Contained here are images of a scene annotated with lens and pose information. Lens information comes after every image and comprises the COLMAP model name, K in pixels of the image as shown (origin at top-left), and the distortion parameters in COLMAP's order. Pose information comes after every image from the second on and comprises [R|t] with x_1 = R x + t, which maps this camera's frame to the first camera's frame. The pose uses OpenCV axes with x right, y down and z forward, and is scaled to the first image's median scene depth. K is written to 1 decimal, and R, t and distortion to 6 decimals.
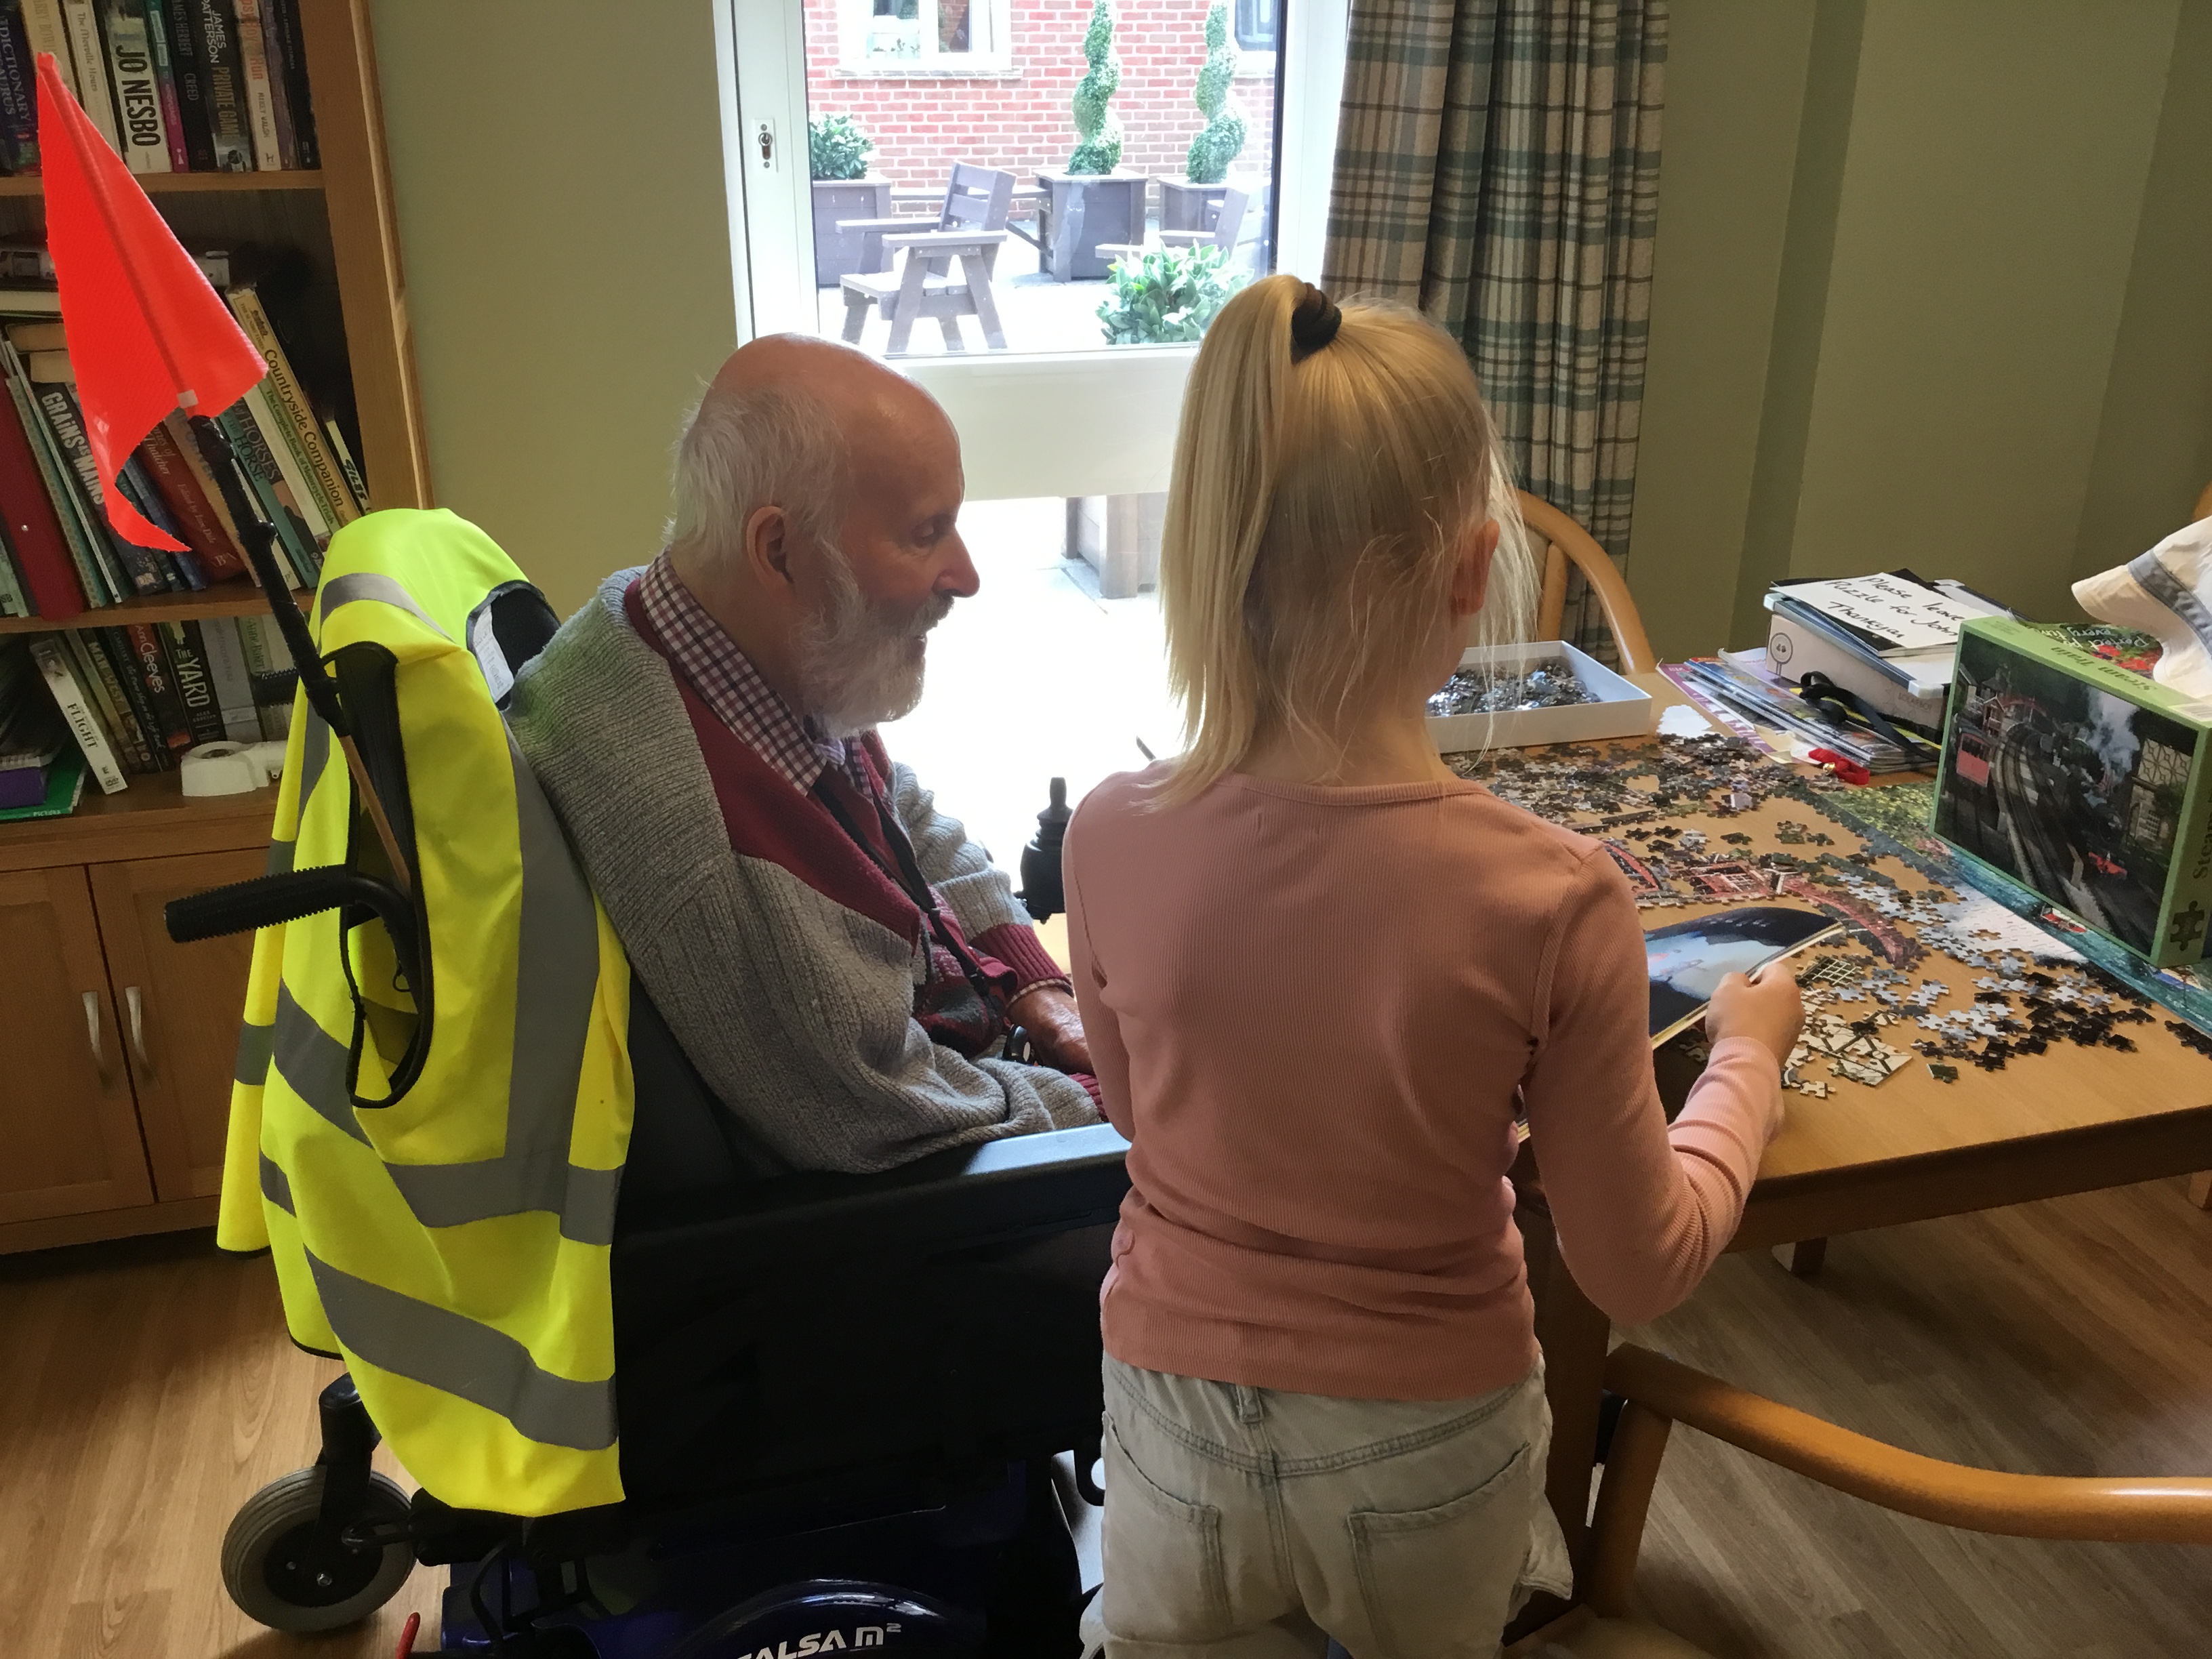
lens RADIAL K [[2122.4, 0, 1121.9], [0, 2122.4, 882.0], [0, 0, 1]] dist [0.074712, -0.105507]
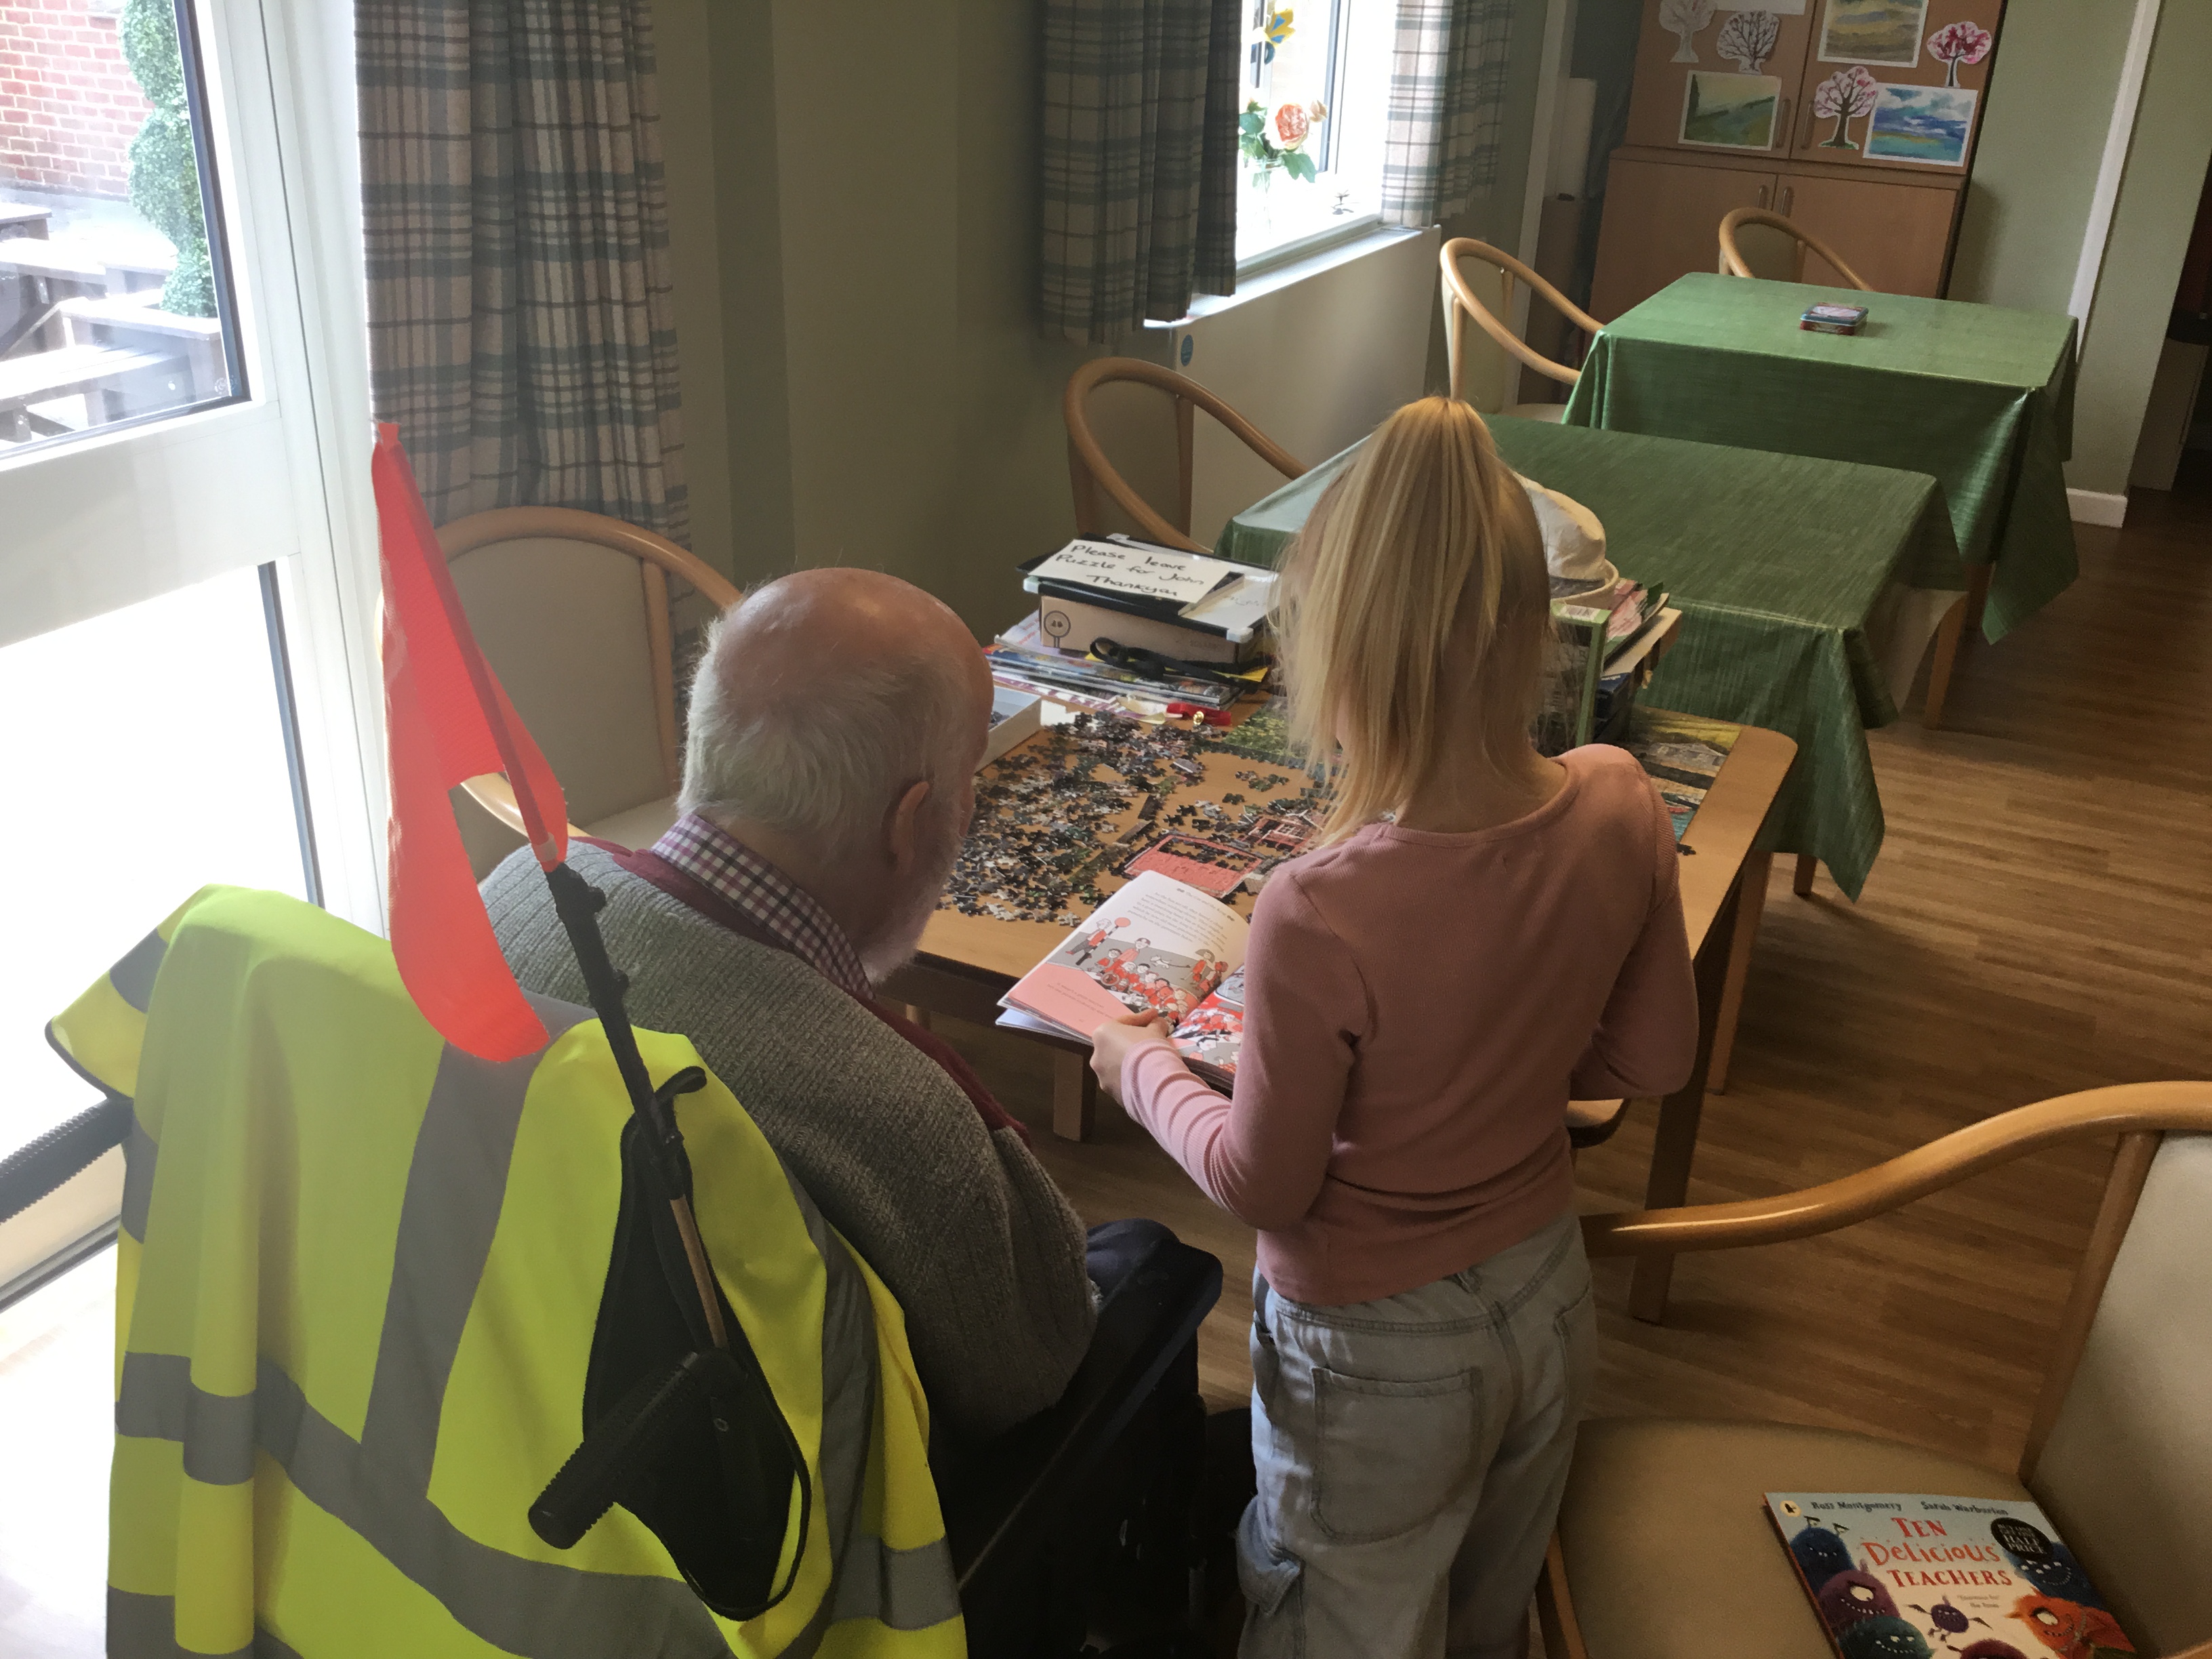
lens RADIAL K [[2094.3, 0, 1167.6], [0, 2094.3, 828.7], [0, 0, 1]] dist [0.204077, -0.333829]
pose [[0.666530, -0.298555, 0.683084, -0.377792], [0.270068, 0.950763, 0.152026, -0.136359], [-0.694839, 0.083150, 0.714342, 0.151631]]
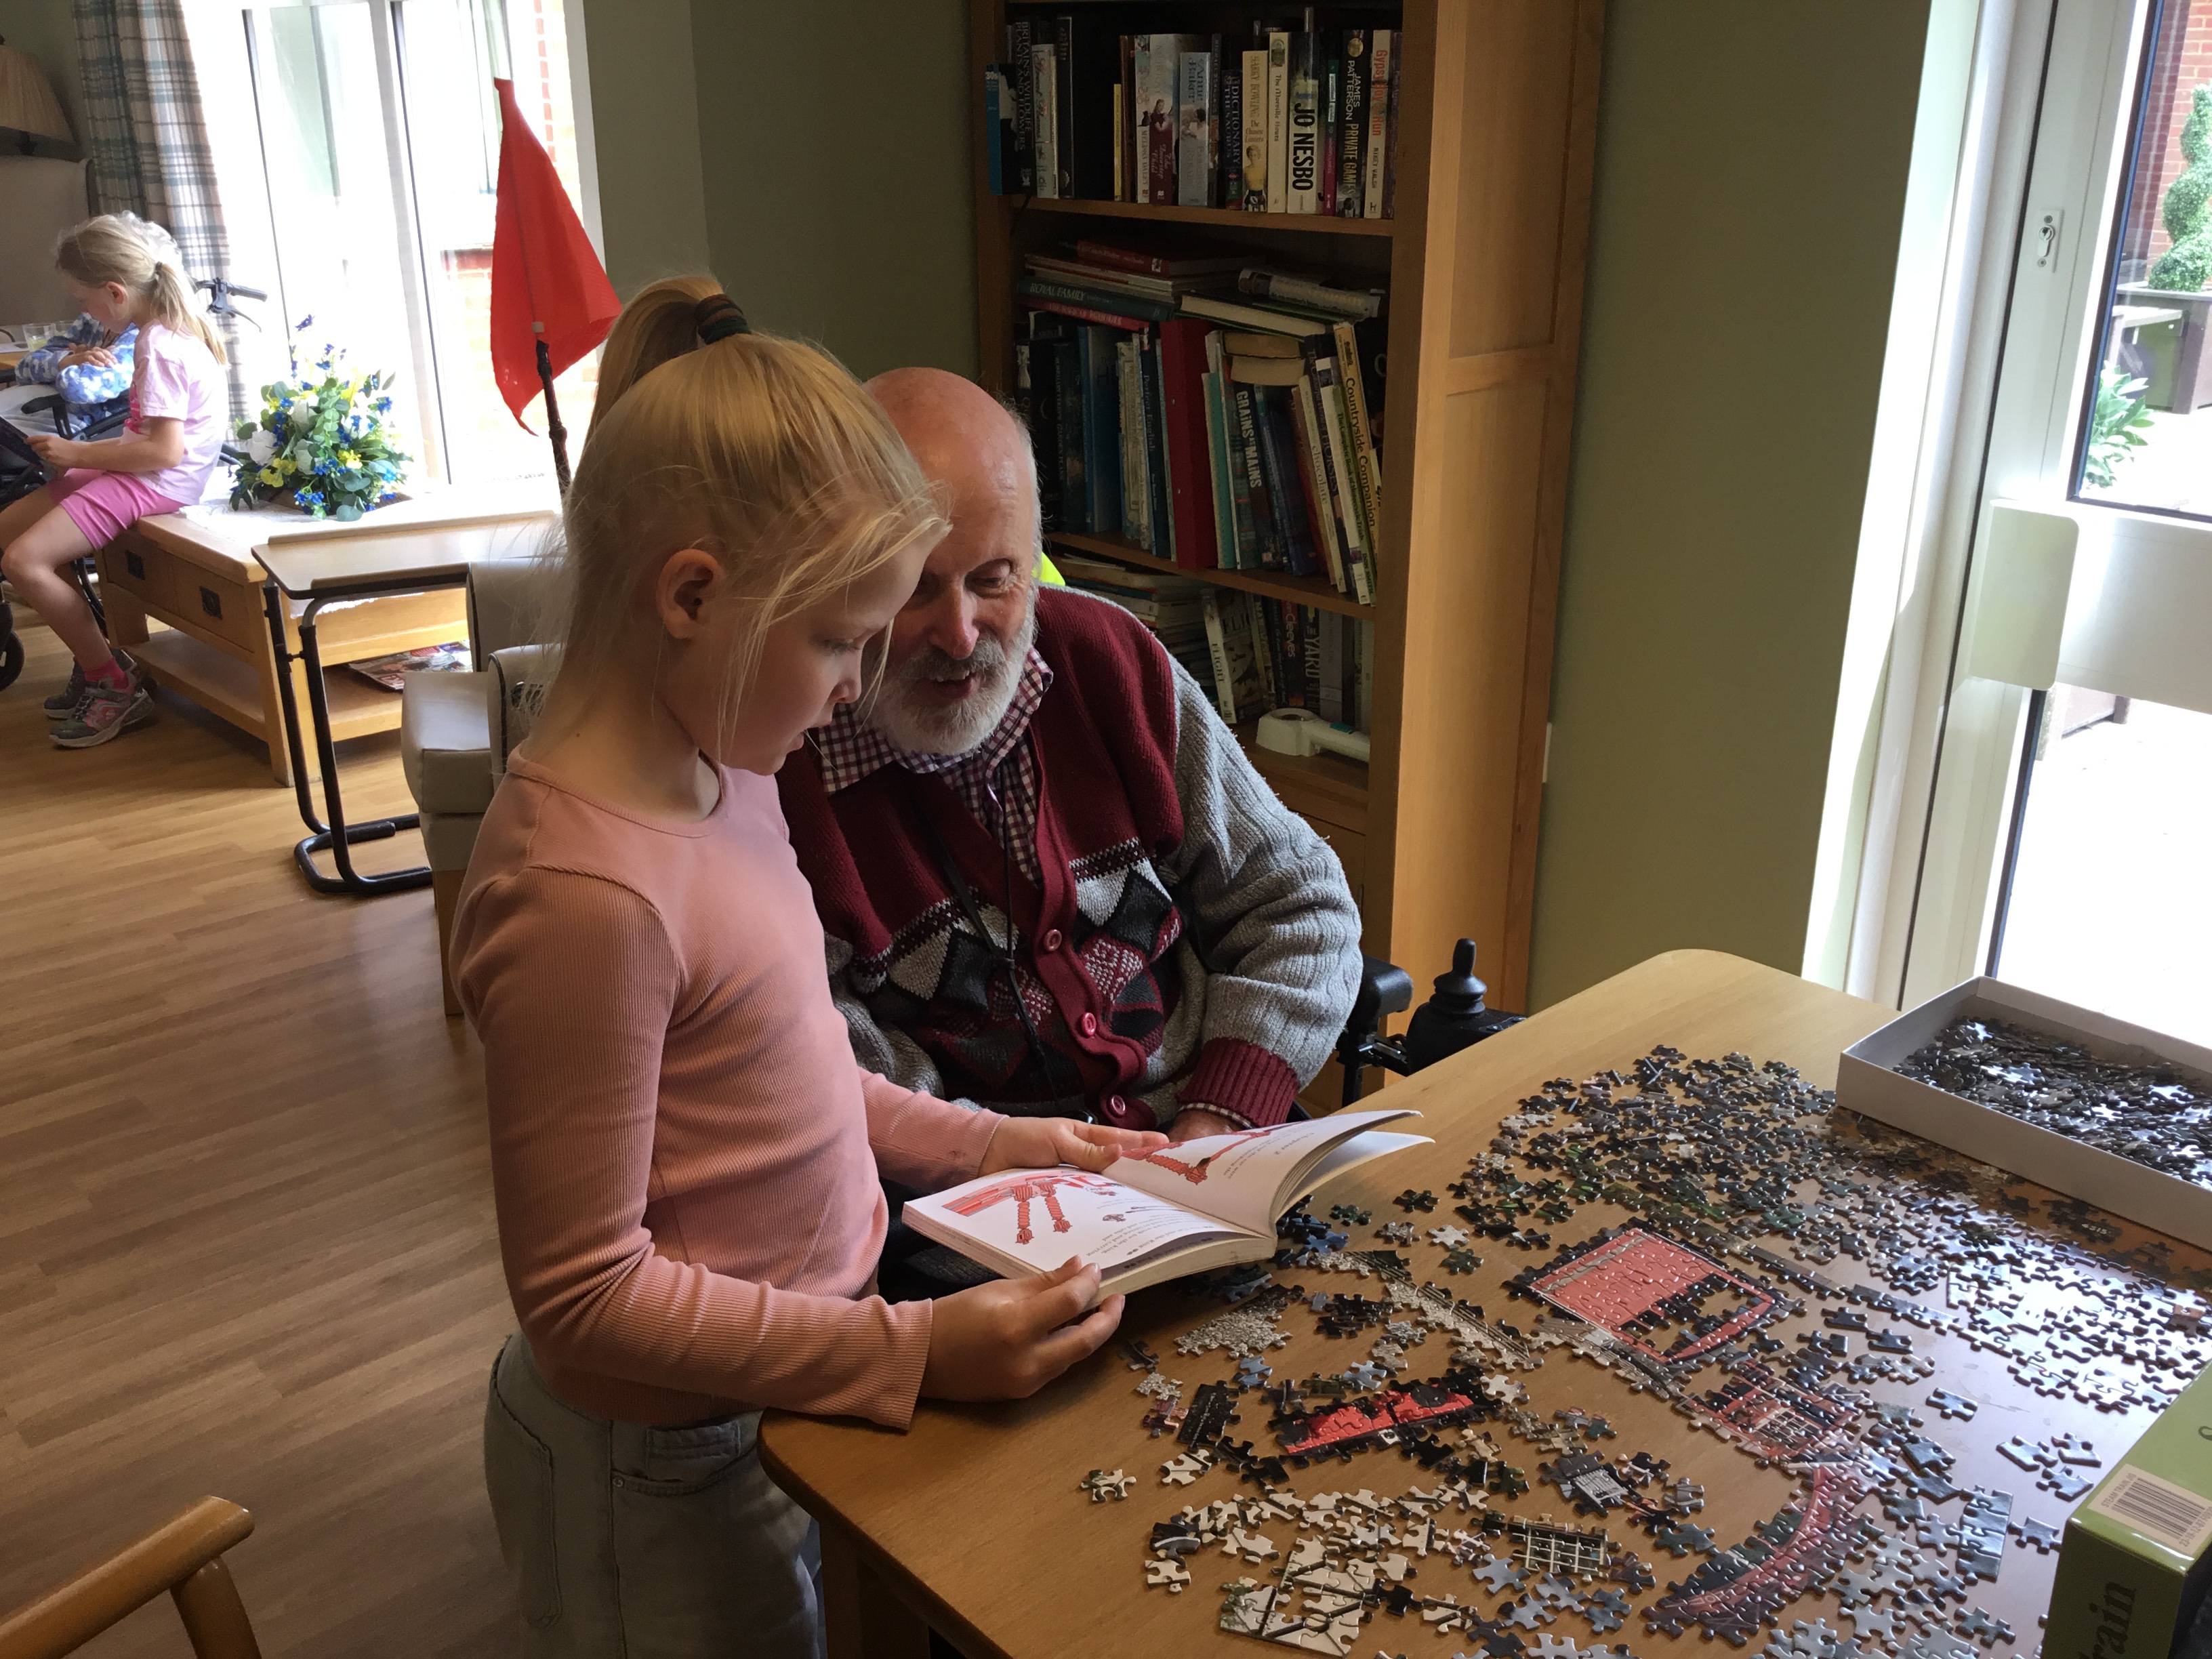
lens RADIAL K [[2122.4, 0, 1121.9], [0, 2122.4, 882.0], [0, 0, 1]] dist [0.074712, -0.105507]
pose [[0.418493, 0.323943, -0.848484, 0.477737], [-0.361077, 0.916566, 0.171844, -0.127896], [0.833359, 0.234453, 0.500544, 0.336237]]
